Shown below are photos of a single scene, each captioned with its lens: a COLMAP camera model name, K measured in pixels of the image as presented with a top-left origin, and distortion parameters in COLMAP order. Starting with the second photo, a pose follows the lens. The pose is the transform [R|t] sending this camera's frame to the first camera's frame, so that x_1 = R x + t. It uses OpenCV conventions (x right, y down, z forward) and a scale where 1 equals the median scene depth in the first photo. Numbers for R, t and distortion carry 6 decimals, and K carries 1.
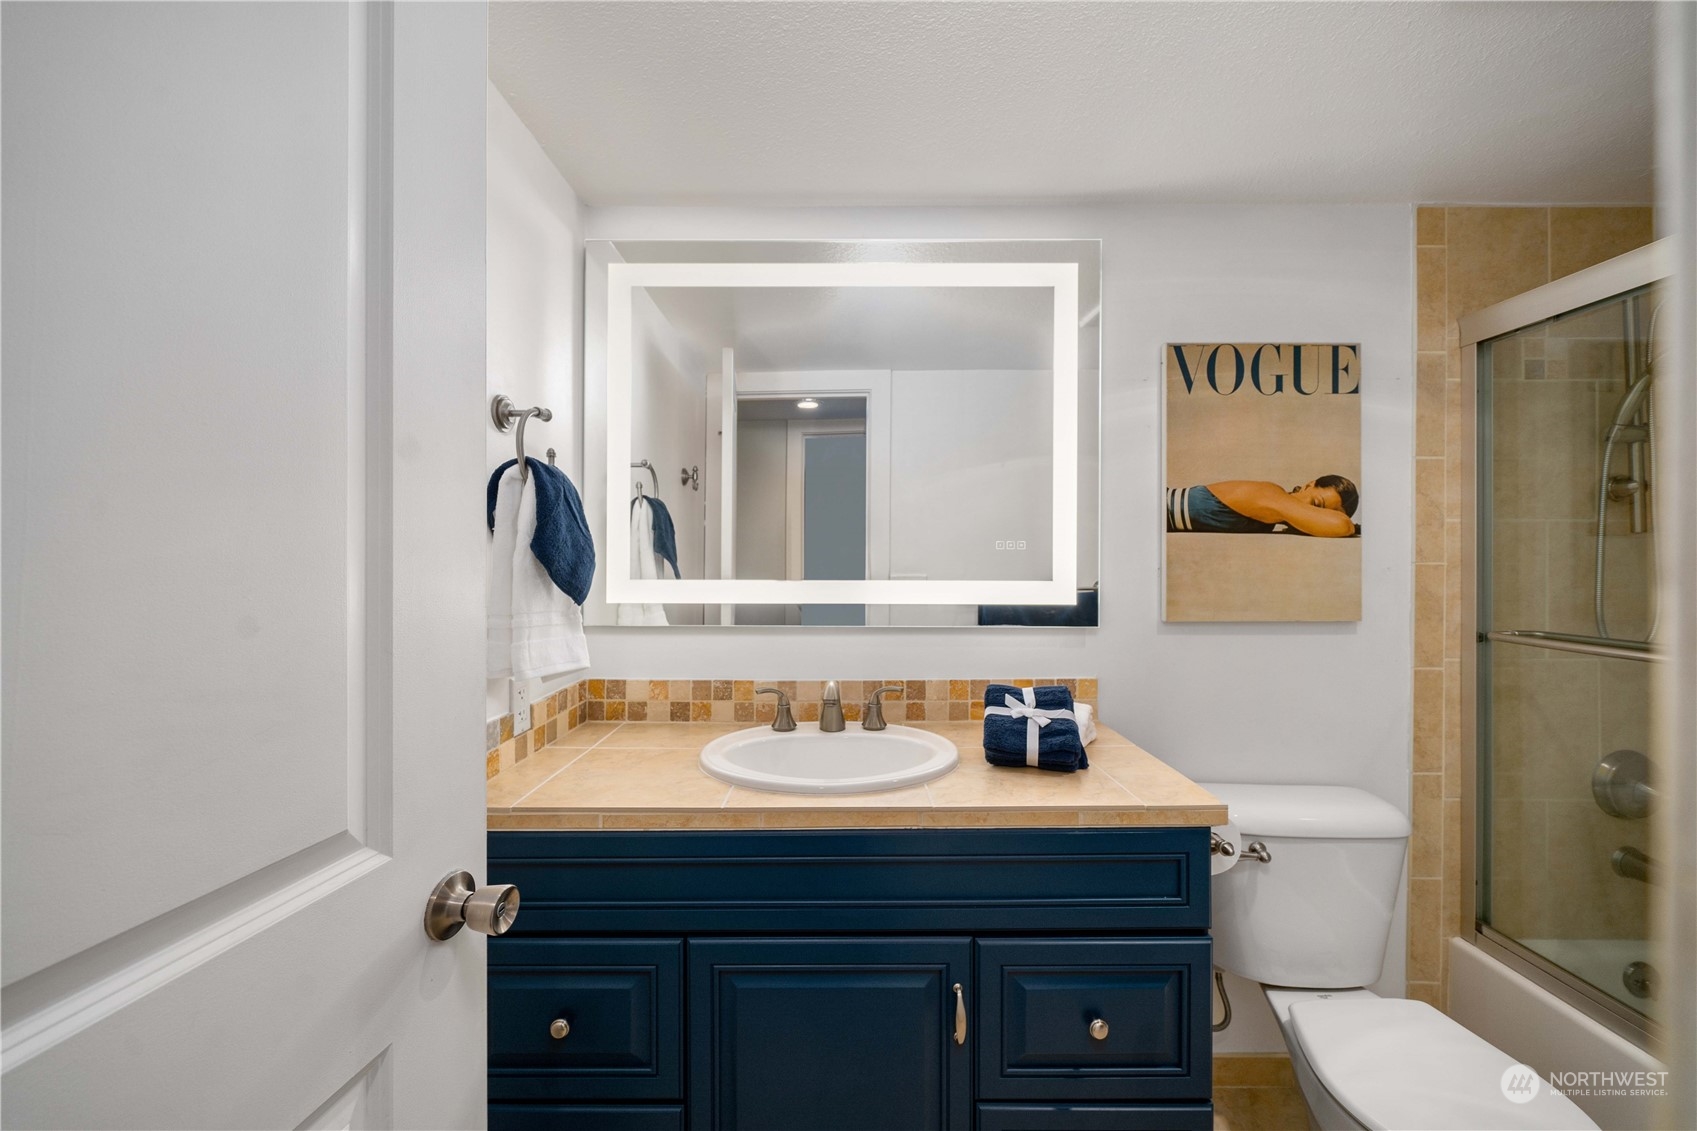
lens RADIAL K [[646.5, 0, 833.3], [0, 646.5, 560.4], [0, 0, 1]] dist [-0.002993, 0.000136]
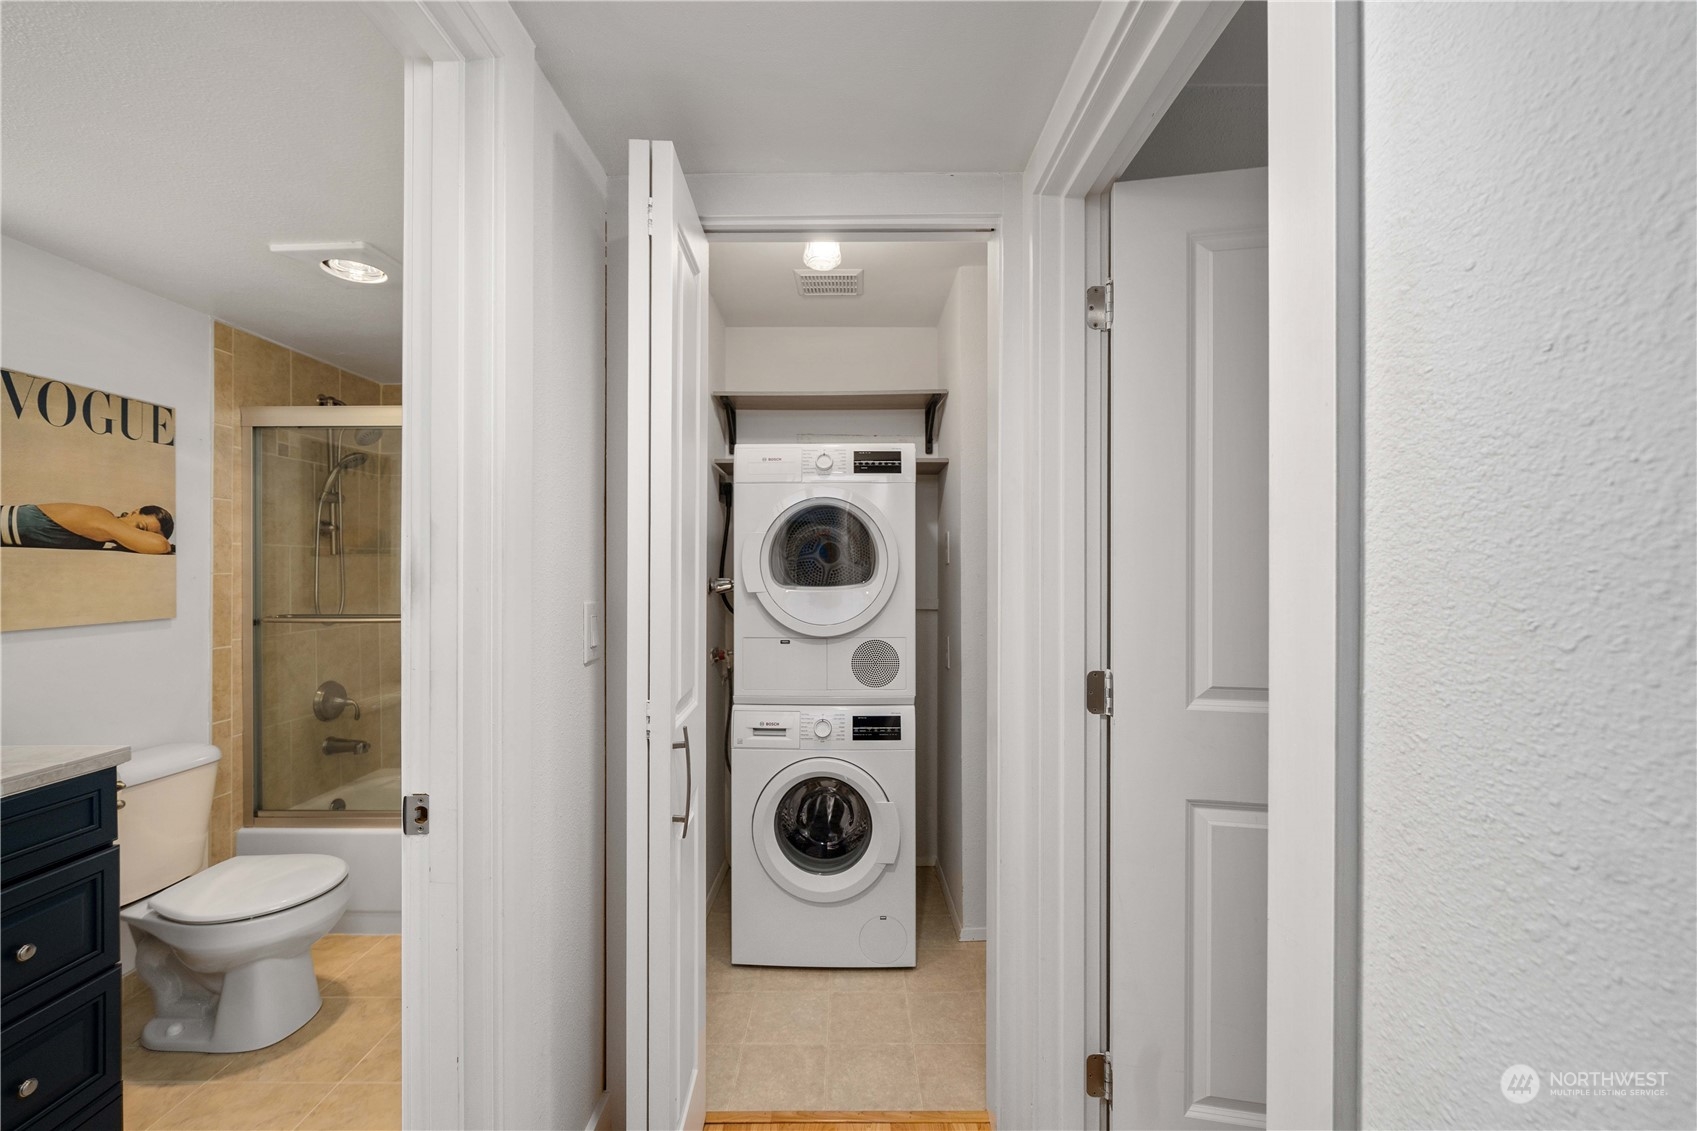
lens RADIAL K [[646.5, 0, 830.5], [0, 646.5, 565.8], [0, 0, 1]] dist [-0.002993, 0.000136]
pose [[-0.011033, 0.001616, 0.999938, -0.523881], [0.004017, 0.999991, -0.001572, -0.005140], [-0.999931, 0.004000, -0.011040, -0.333137]]
